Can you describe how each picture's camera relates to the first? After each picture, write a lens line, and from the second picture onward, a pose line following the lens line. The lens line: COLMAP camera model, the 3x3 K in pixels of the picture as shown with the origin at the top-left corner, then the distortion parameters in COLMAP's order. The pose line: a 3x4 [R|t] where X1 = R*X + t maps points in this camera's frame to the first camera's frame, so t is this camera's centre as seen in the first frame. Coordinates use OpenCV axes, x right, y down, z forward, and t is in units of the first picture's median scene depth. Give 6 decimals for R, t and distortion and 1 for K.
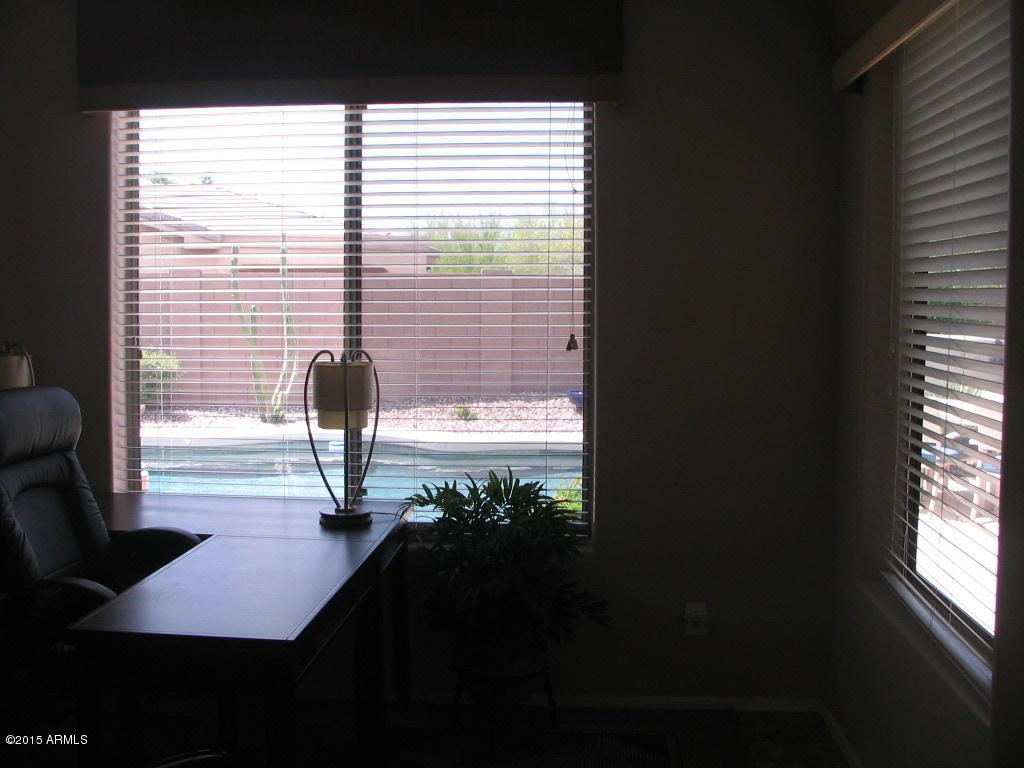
lens RADIAL K [[1100.4, 0, 513.9], [0, 1100.4, 385.0], [0, 0, 1]] dist [-0.167619, 0.000000]
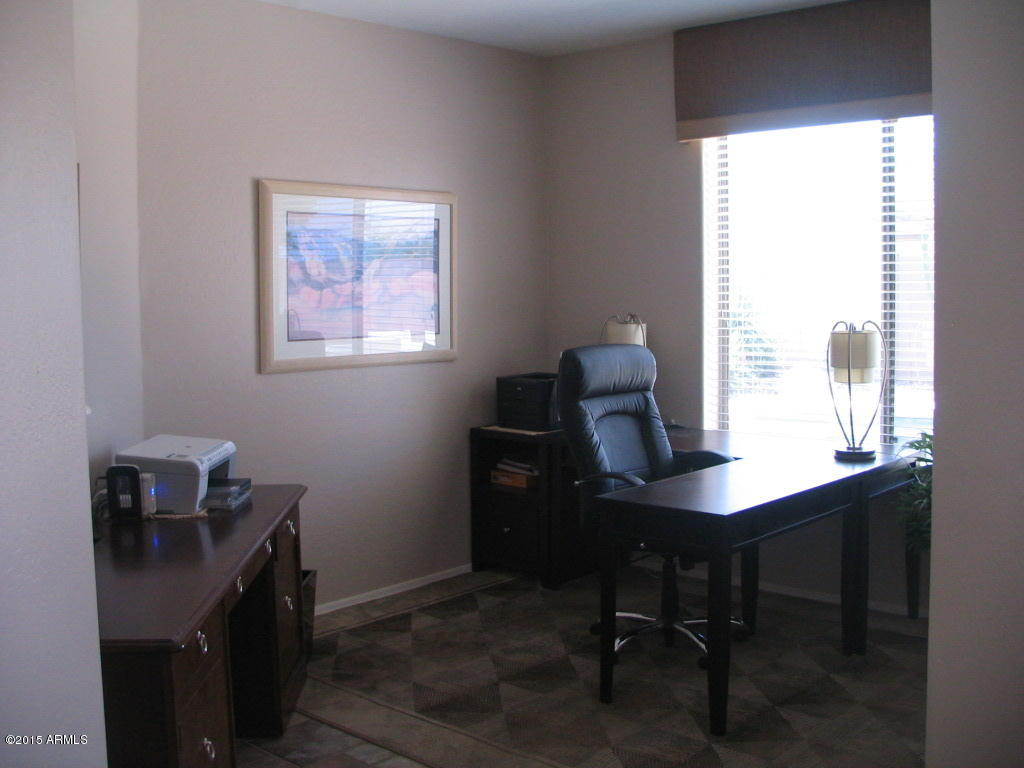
lens RADIAL K [[1100.4, 0, 511.2], [0, 1100.4, 380.1], [0, 0, 1]] dist [-0.167619, 0.000000]
pose [[0.780976, 0.031897, -0.623746, 0.312552], [-0.021859, 0.999479, 0.023741, 0.015214], [0.624178, -0.004907, 0.781267, -0.219411]]
